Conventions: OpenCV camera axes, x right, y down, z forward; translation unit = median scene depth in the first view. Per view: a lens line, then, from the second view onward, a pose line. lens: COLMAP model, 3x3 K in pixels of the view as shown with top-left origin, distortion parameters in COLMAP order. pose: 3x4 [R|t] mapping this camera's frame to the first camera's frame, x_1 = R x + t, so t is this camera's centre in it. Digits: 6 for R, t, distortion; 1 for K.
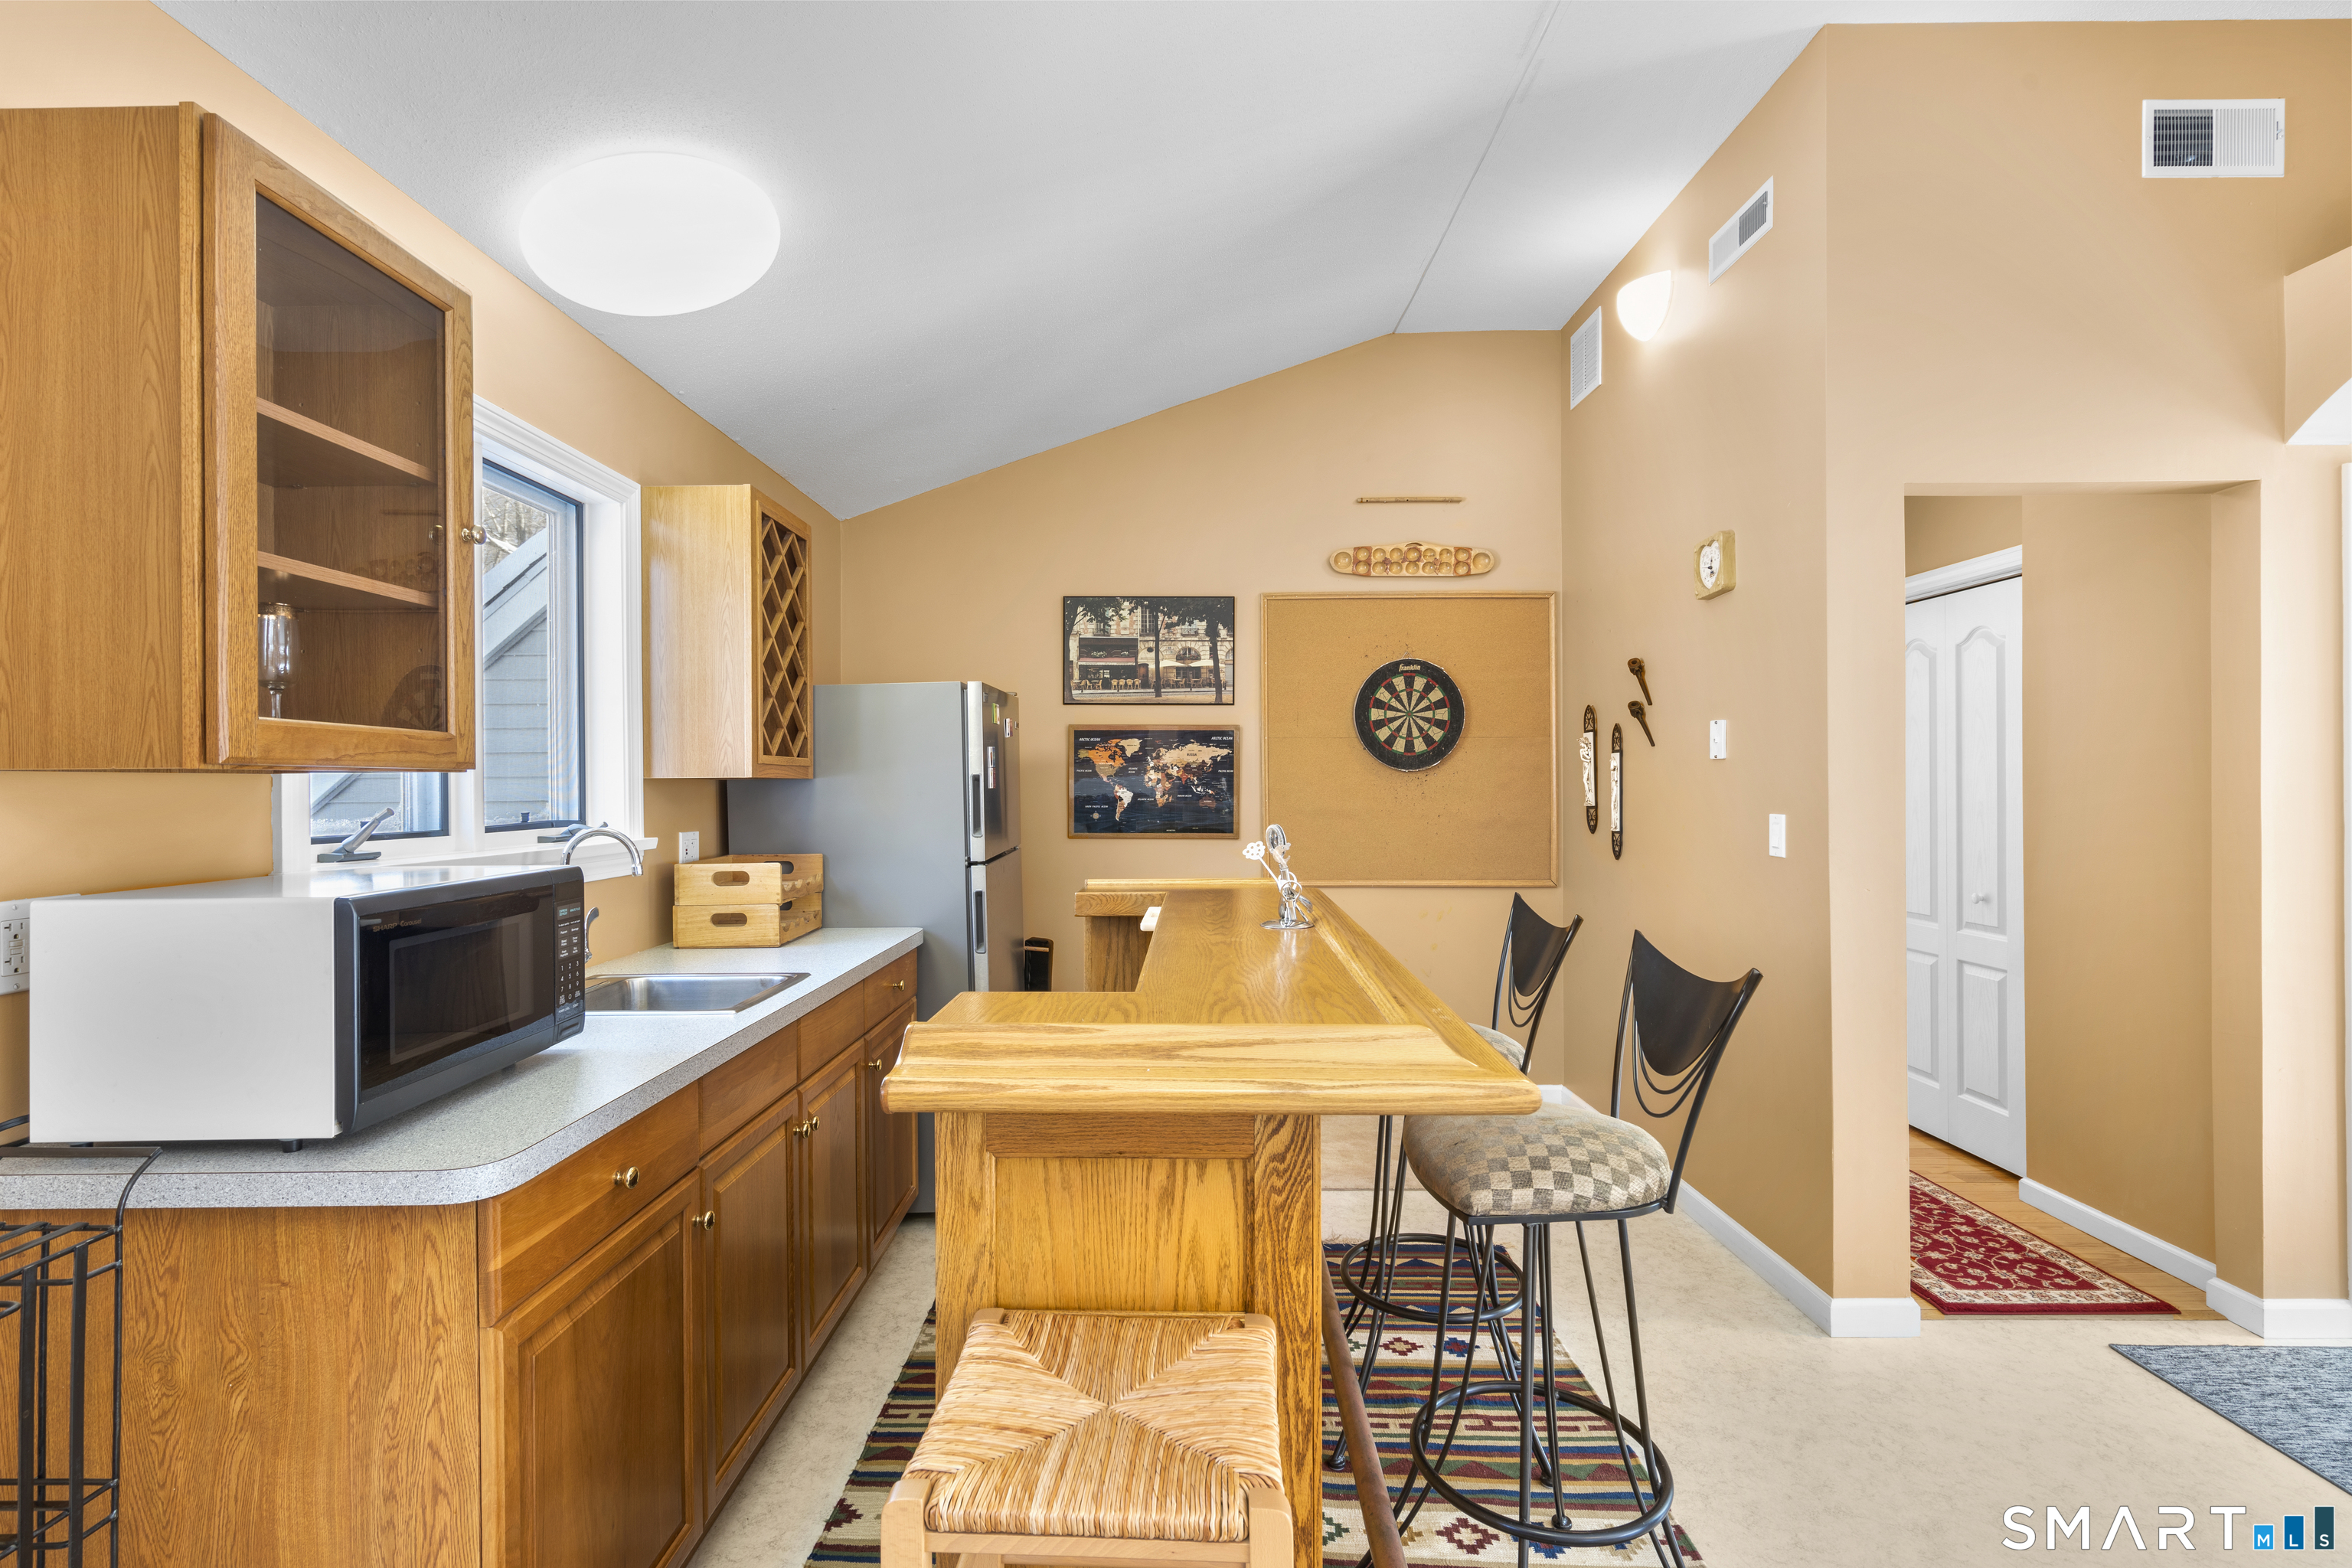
lens RADIAL K [[1086.2, 0, 1173.8], [0, 1086.2, 779.6], [0, 0, 1]] dist [0.001218, 0.000349]
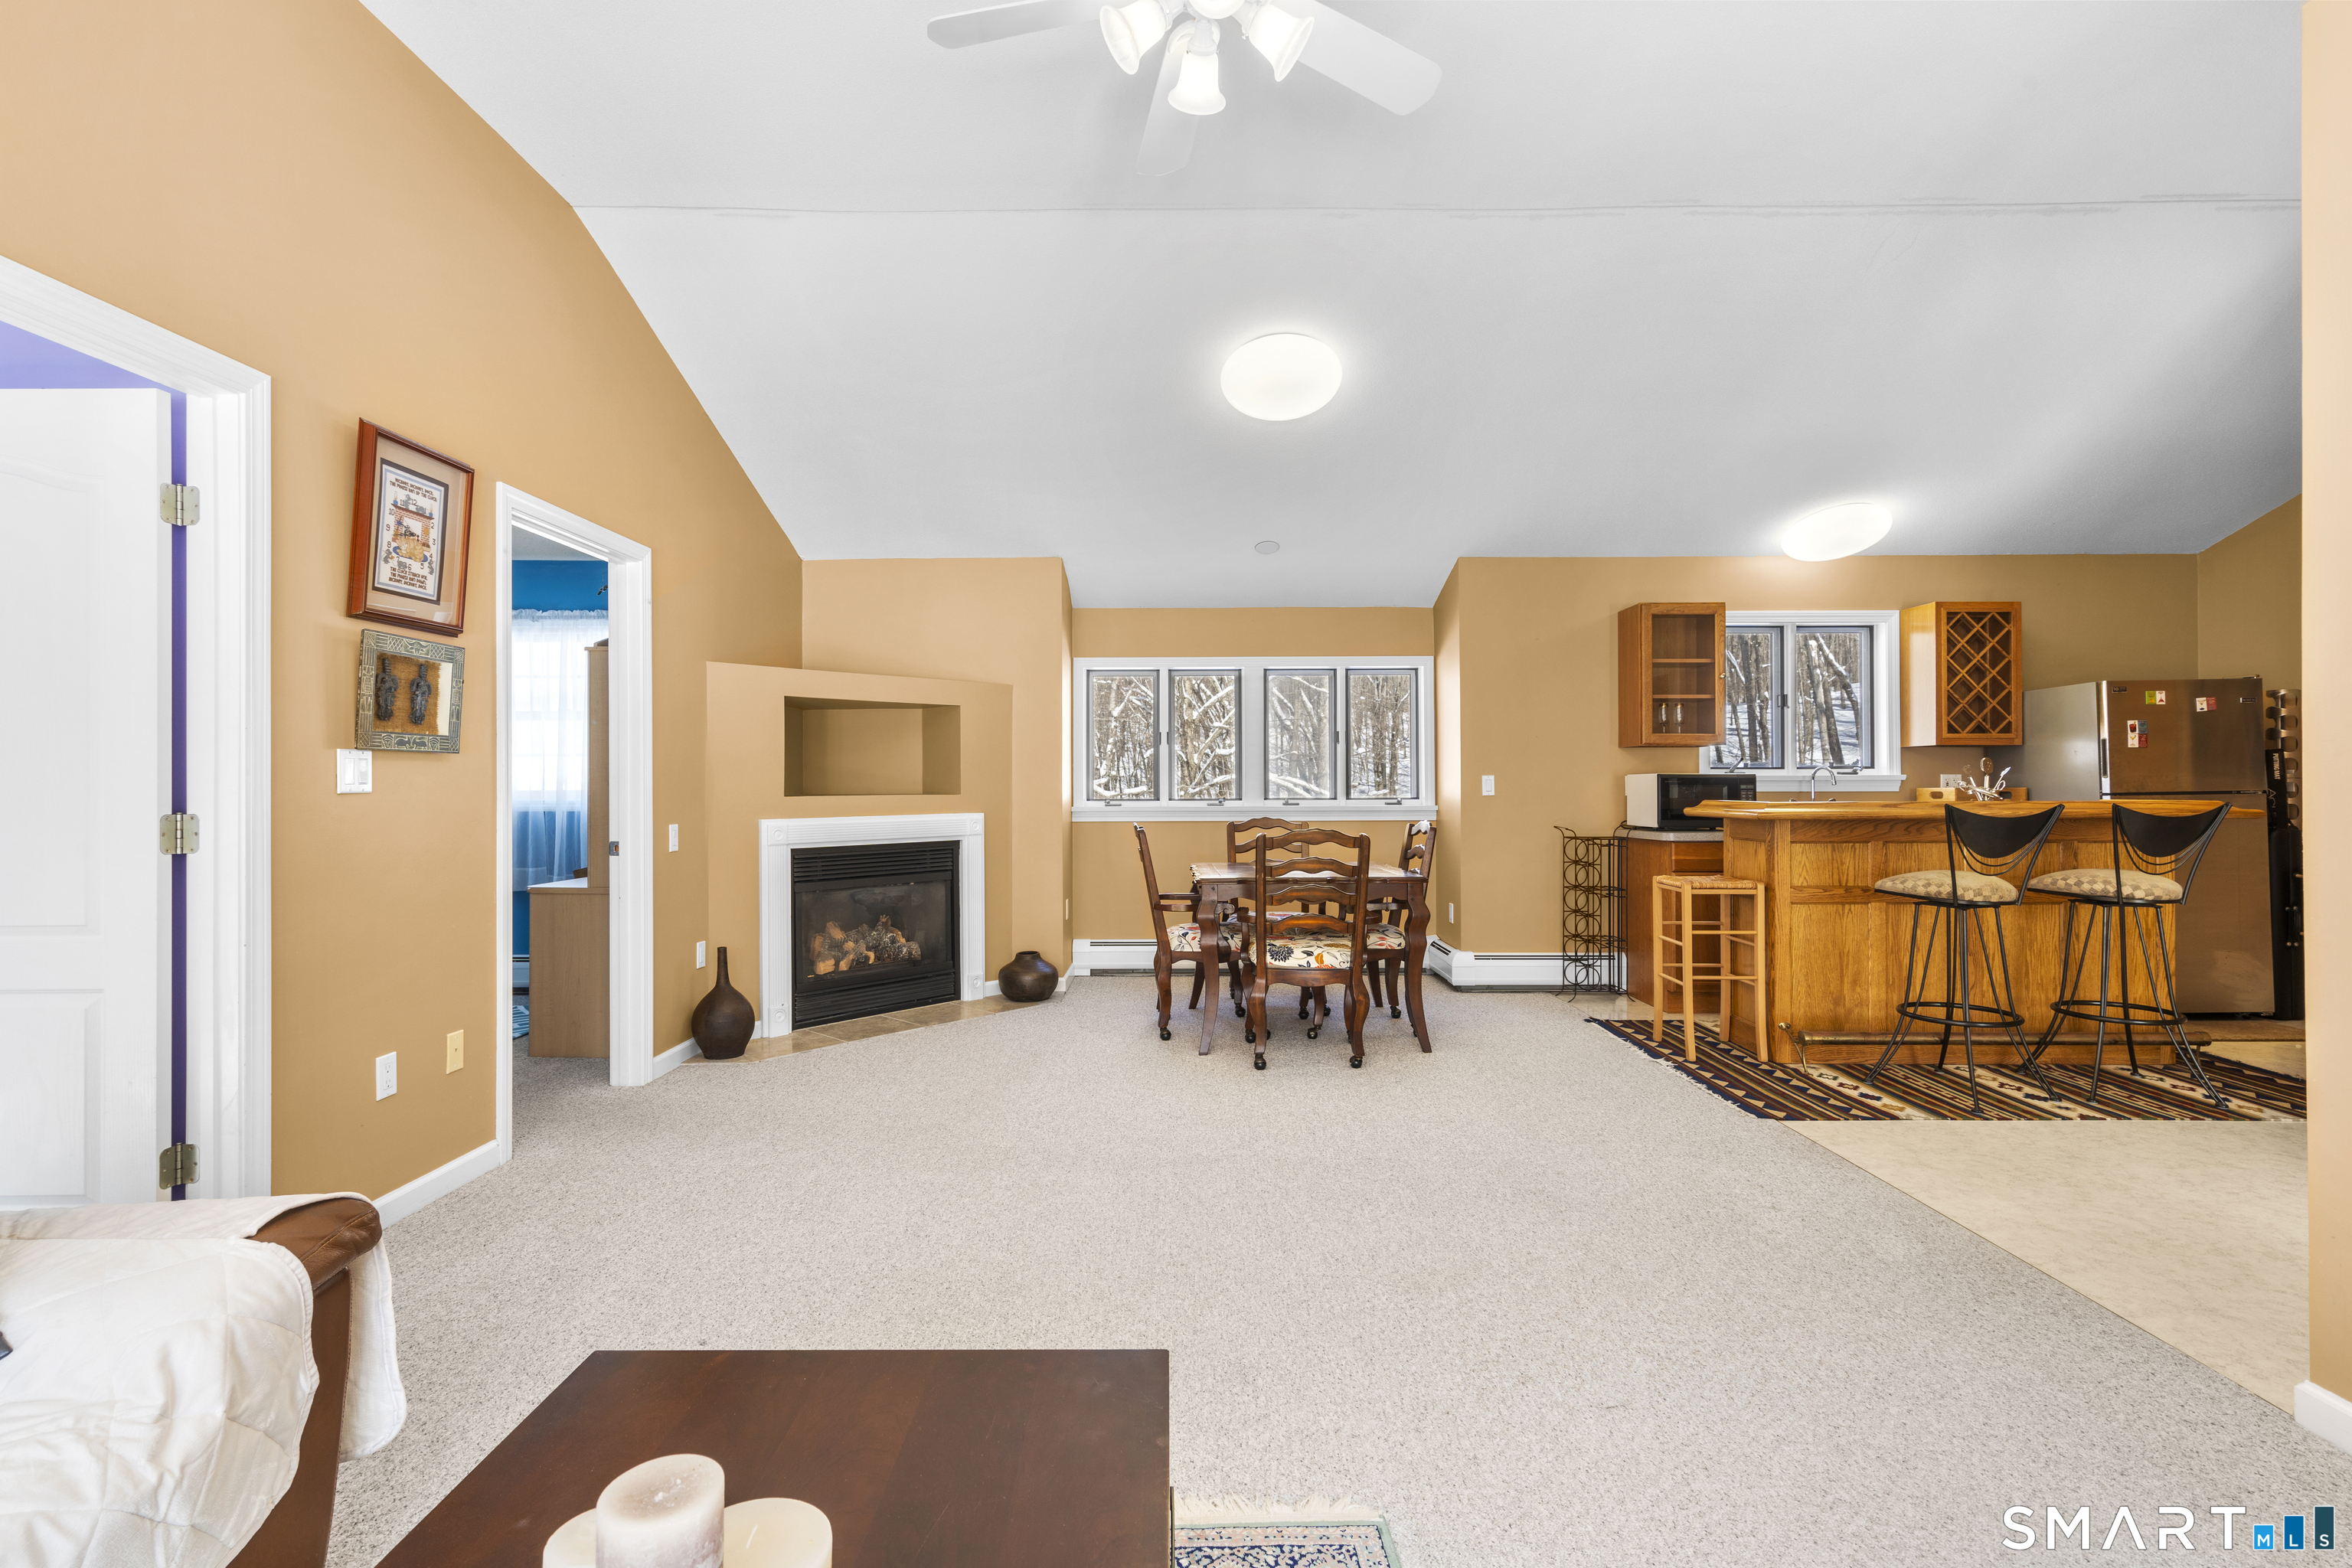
lens RADIAL K [[1086.2, 0, 1173.8], [0, 1086.2, 779.6], [0, 0, 1]] dist [0.001218, 0.000349]
pose [[0.008107, -0.000421, -0.999967, 1.041986], [0.007534, 0.999972, -0.000360, 0.034007], [0.999939, -0.007530, 0.008110, -0.287474]]
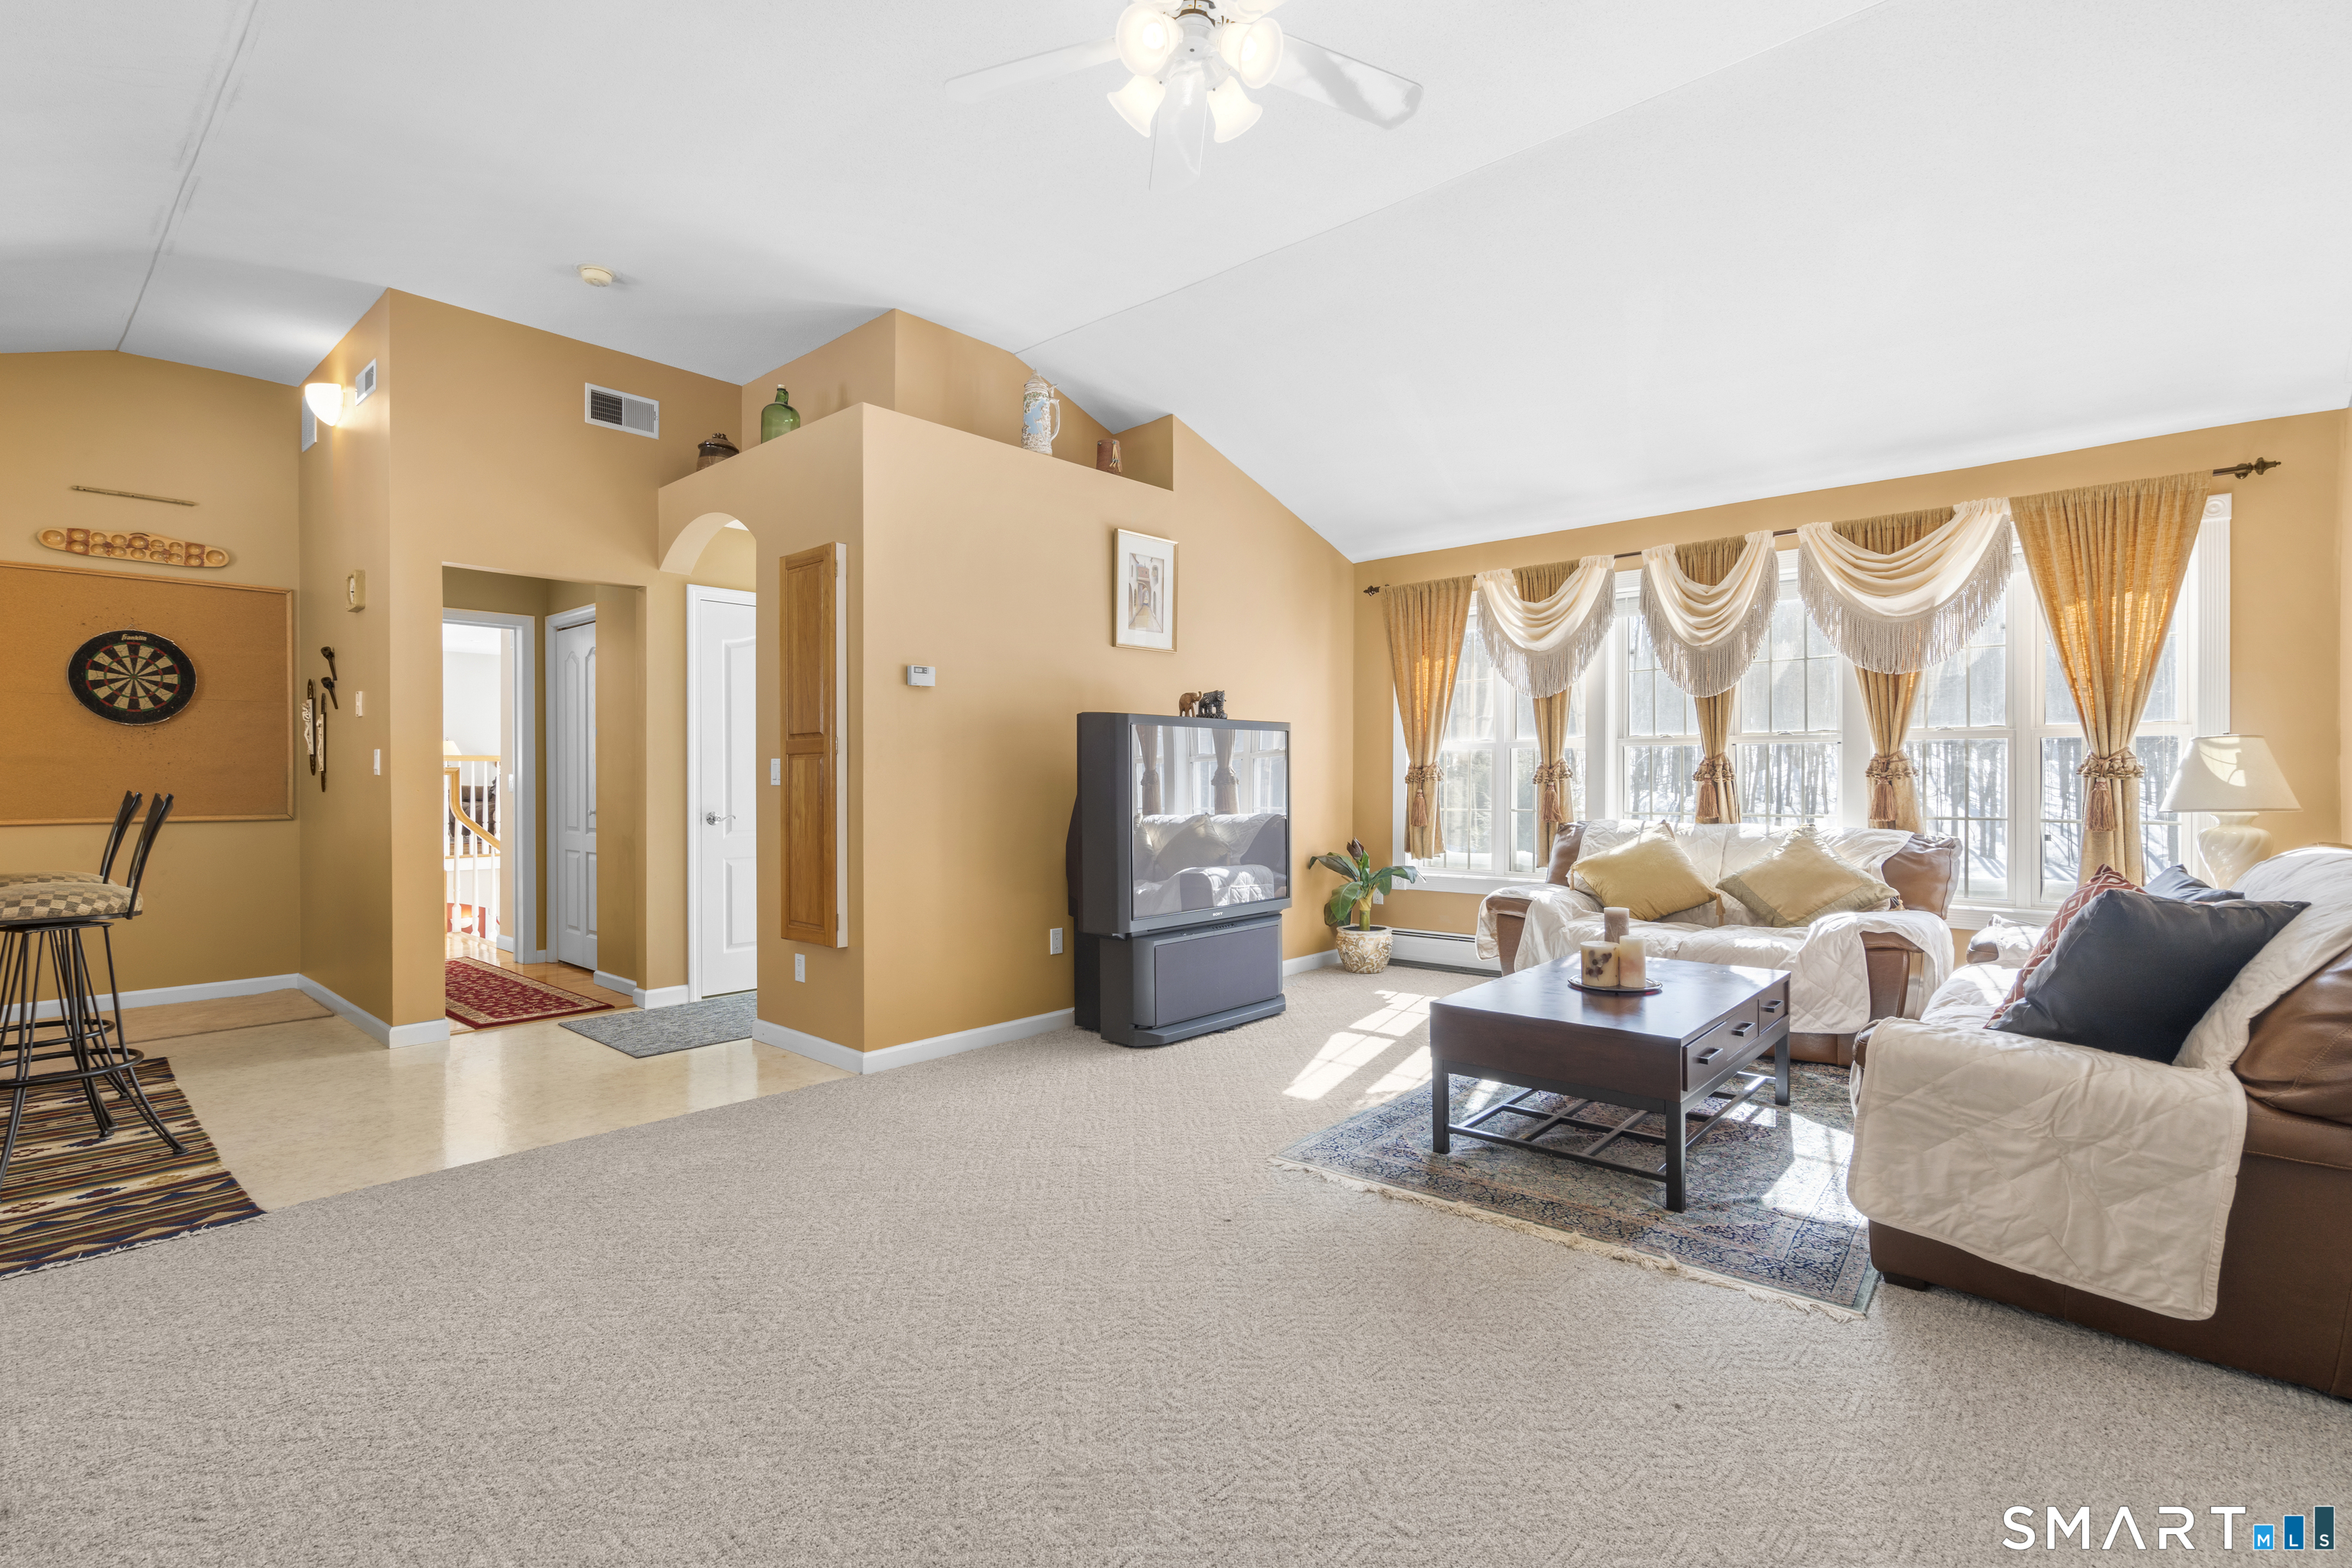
lens RADIAL K [[1086.2, 0, 1173.8], [0, 1086.2, 779.6], [0, 0, 1]] dist [0.001218, 0.000349]
pose [[0.662790, -0.000311, 0.748805, 0.080196], [-0.003688, 0.999986, 0.003680, 0.043251], [-0.748796, -0.005200, 0.662780, -0.638762]]
